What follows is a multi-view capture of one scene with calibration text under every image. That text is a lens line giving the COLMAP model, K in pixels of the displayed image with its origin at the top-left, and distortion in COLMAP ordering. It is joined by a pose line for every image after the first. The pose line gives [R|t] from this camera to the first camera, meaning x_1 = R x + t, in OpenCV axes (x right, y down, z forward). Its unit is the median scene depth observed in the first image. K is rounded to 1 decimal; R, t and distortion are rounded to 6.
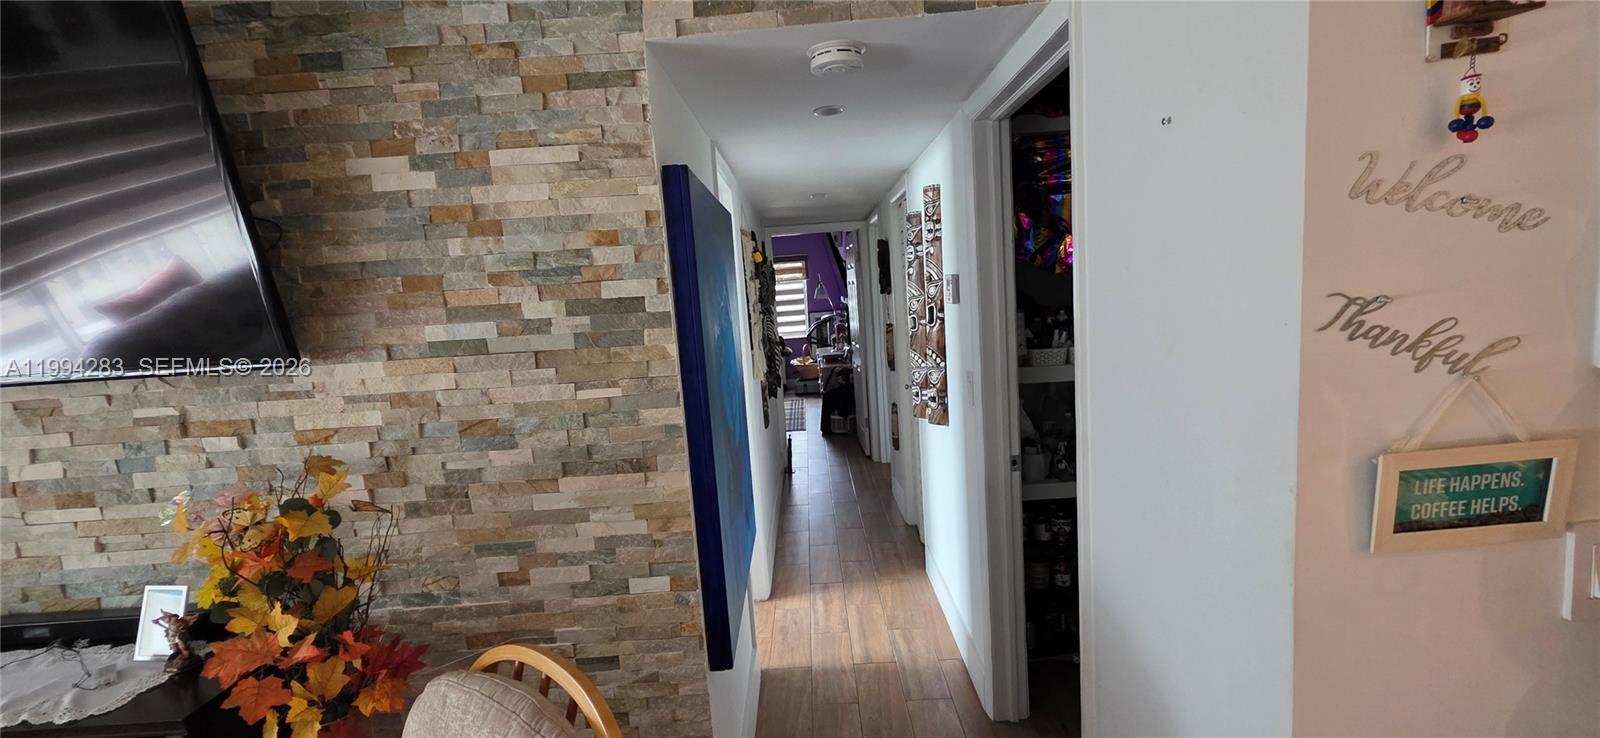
lens RADIAL K [[632.9, 0, 806.1], [0, 632.9, 369.9], [0, 0, 1]] dist [0.003122, 0.000340]
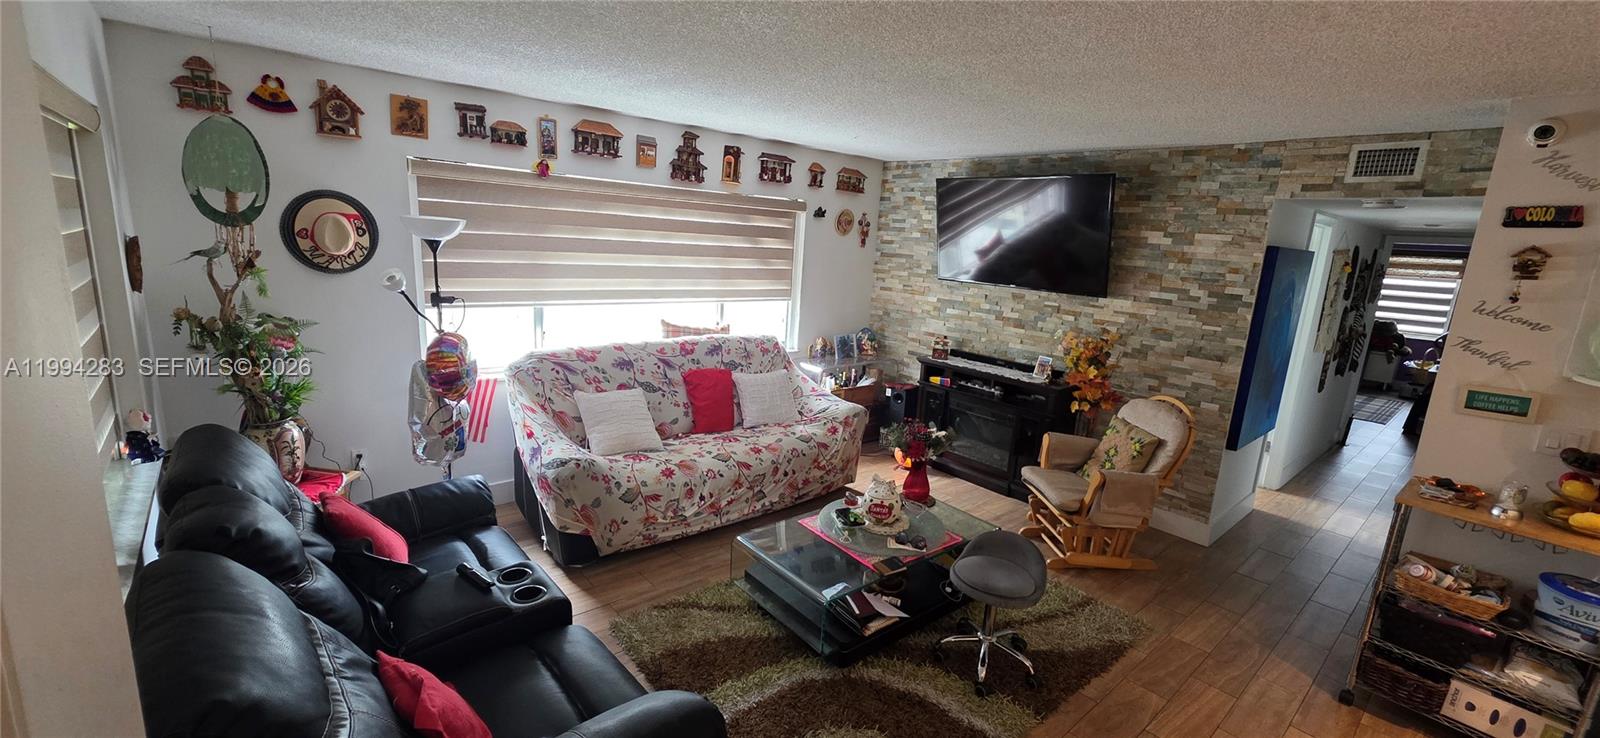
lens RADIAL K [[632.9, 0, 803.0], [0, 632.9, 368.9], [0, 0, 1]] dist [0.003122, 0.000340]
pose [[0.645454, 0.261310, -0.717709, 0.495547], [-0.199934, 0.964696, 0.171430, 0.085703], [0.737167, 0.032844, 0.674912, -1.962385]]
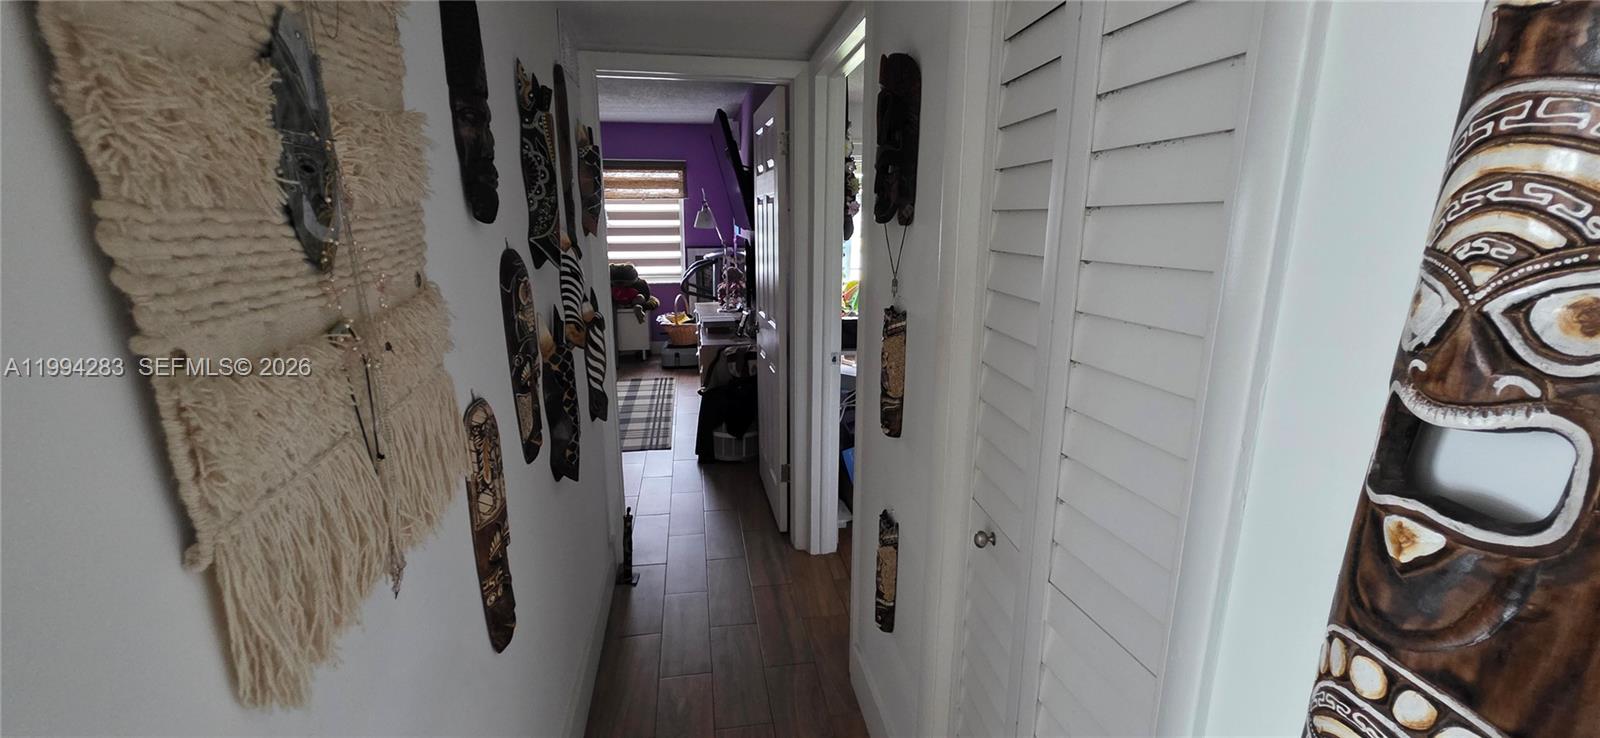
lens RADIAL K [[632.9, 0, 807.3], [0, 632.9, 364.3], [0, 0, 1]] dist [0.003122, 0.000340]
pose [[0.981376, 0.032232, 0.189373, 0.046051], [-0.049644, 0.994888, 0.087934, -0.200385], [-0.185571, -0.095698, 0.977960, 1.843024]]
